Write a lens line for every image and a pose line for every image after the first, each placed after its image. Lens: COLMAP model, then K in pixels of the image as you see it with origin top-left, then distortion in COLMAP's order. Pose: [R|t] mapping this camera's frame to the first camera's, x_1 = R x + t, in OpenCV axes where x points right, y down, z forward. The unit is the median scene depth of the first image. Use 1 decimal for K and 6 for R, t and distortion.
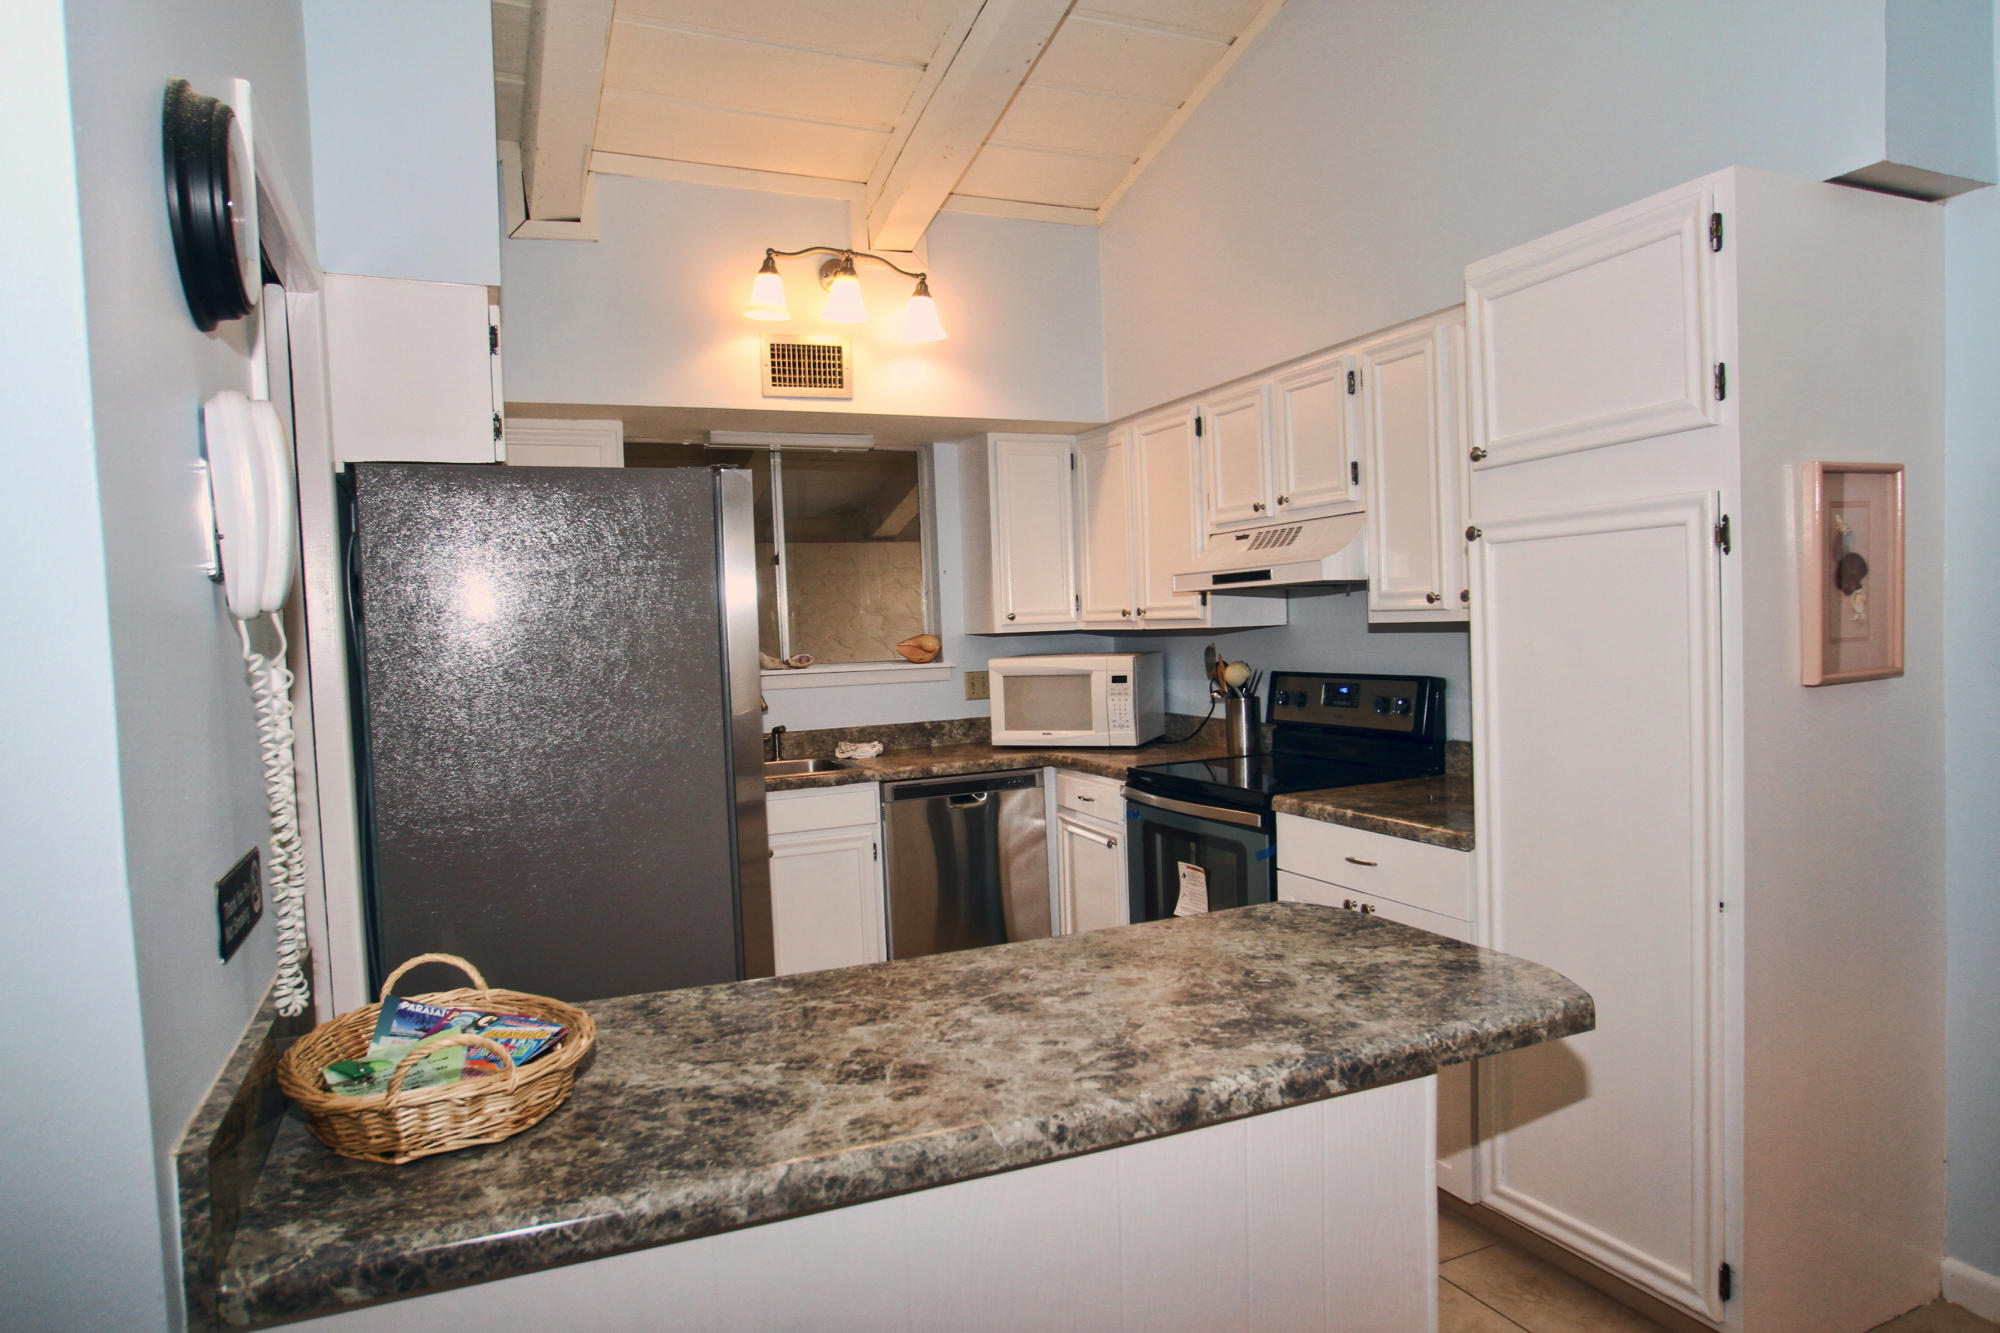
lens RADIAL K [[1203.0, 0, 1016.9], [0, 1203.0, 661.8], [0, 0, 1]] dist [-0.049675, 0.003337]
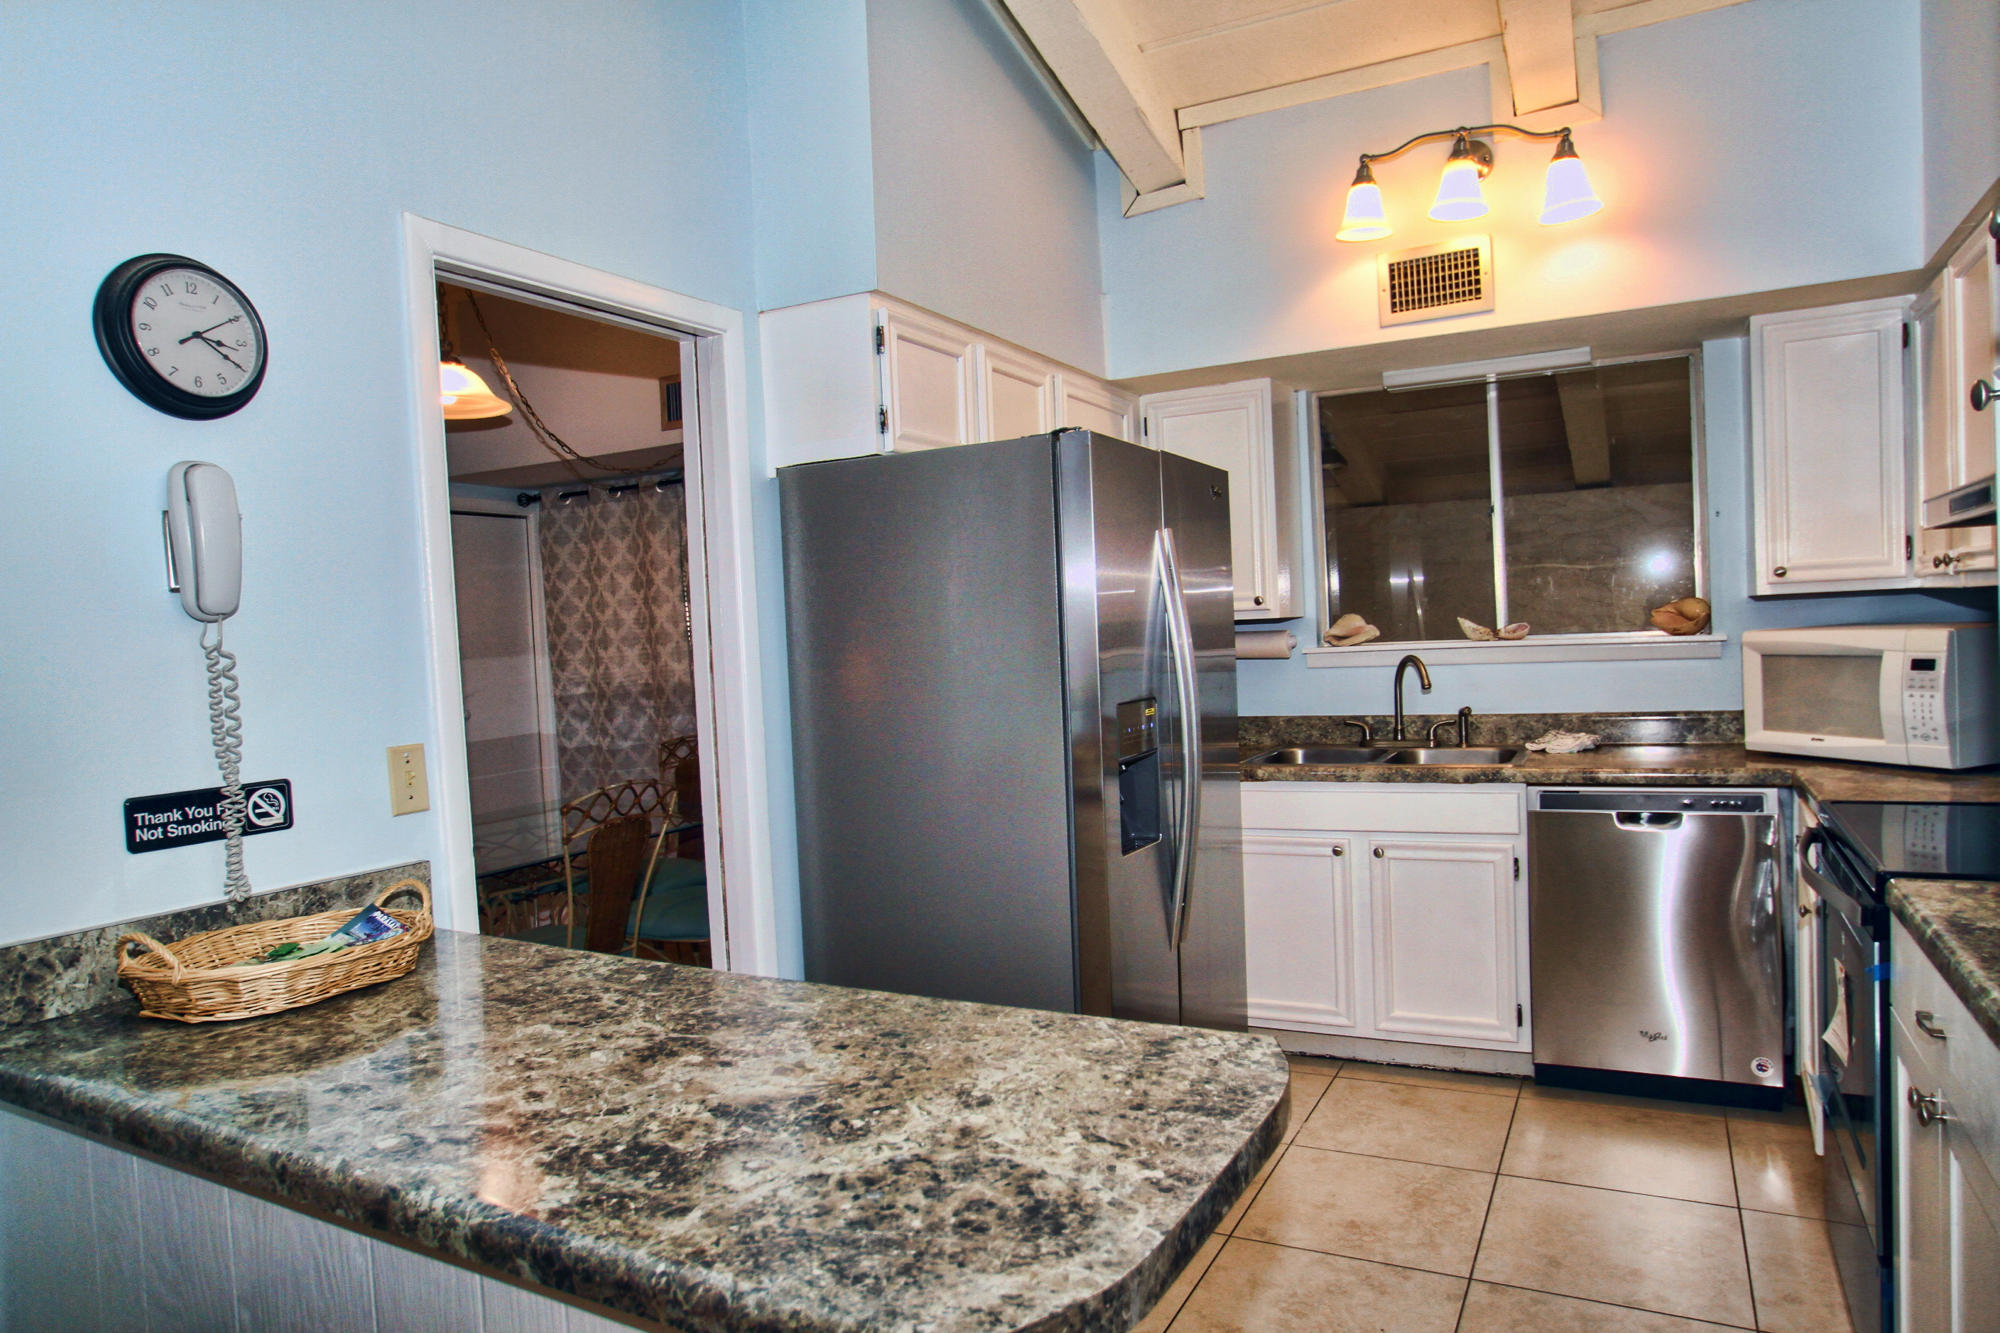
lens RADIAL K [[1203.0, 0, 1011.5], [0, 1203.0, 679.3], [0, 0, 1]] dist [-0.049675, 0.003337]
pose [[0.622254, 0.039053, -0.781840, 0.725916], [0.000927, 0.998717, 0.050624, -0.026636], [0.782815, -0.032226, 0.621420, 0.582591]]
